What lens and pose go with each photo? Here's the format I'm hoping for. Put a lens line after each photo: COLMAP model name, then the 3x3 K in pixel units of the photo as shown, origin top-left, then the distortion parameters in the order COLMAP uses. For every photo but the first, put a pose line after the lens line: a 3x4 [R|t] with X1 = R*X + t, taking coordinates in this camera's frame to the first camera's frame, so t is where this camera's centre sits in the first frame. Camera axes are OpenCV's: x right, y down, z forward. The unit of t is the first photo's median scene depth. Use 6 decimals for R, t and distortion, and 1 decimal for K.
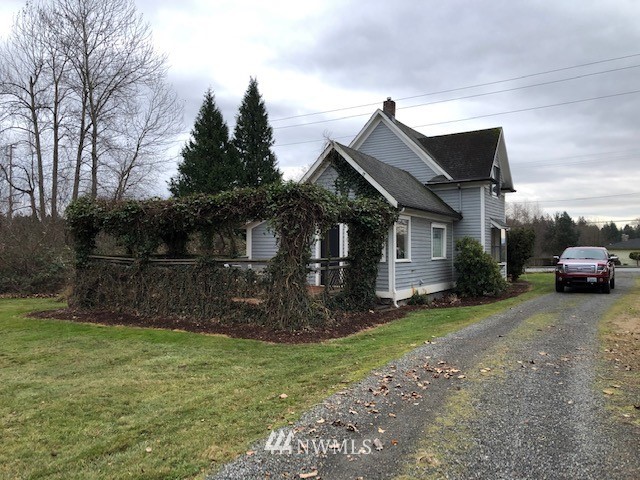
lens RADIAL K [[522.9, 0, 319.2], [0, 522.9, 242.5], [0, 0, 1]] dist [0.037097, -0.005682]
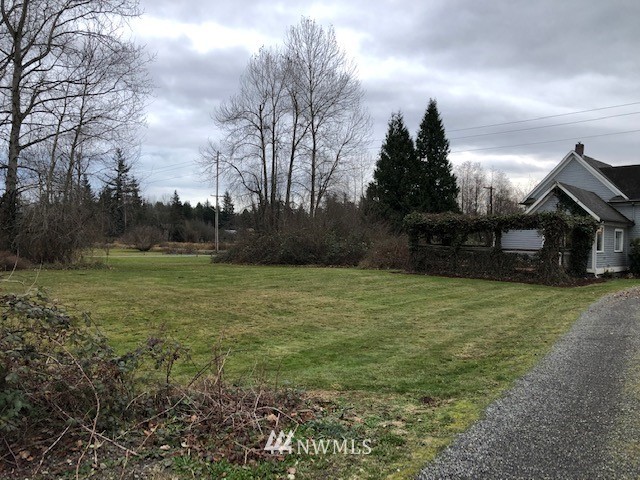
lens RADIAL K [[510.1, 0, 318.4], [0, 510.1, 238.0], [0, 0, 1]] dist [-0.000897, 0.005005]
pose [[0.969984, 0.022962, -0.242081, -0.228280], [-0.019176, 0.999654, 0.017985, -0.015673], [0.242410, -0.012803, 0.970089, -0.582608]]
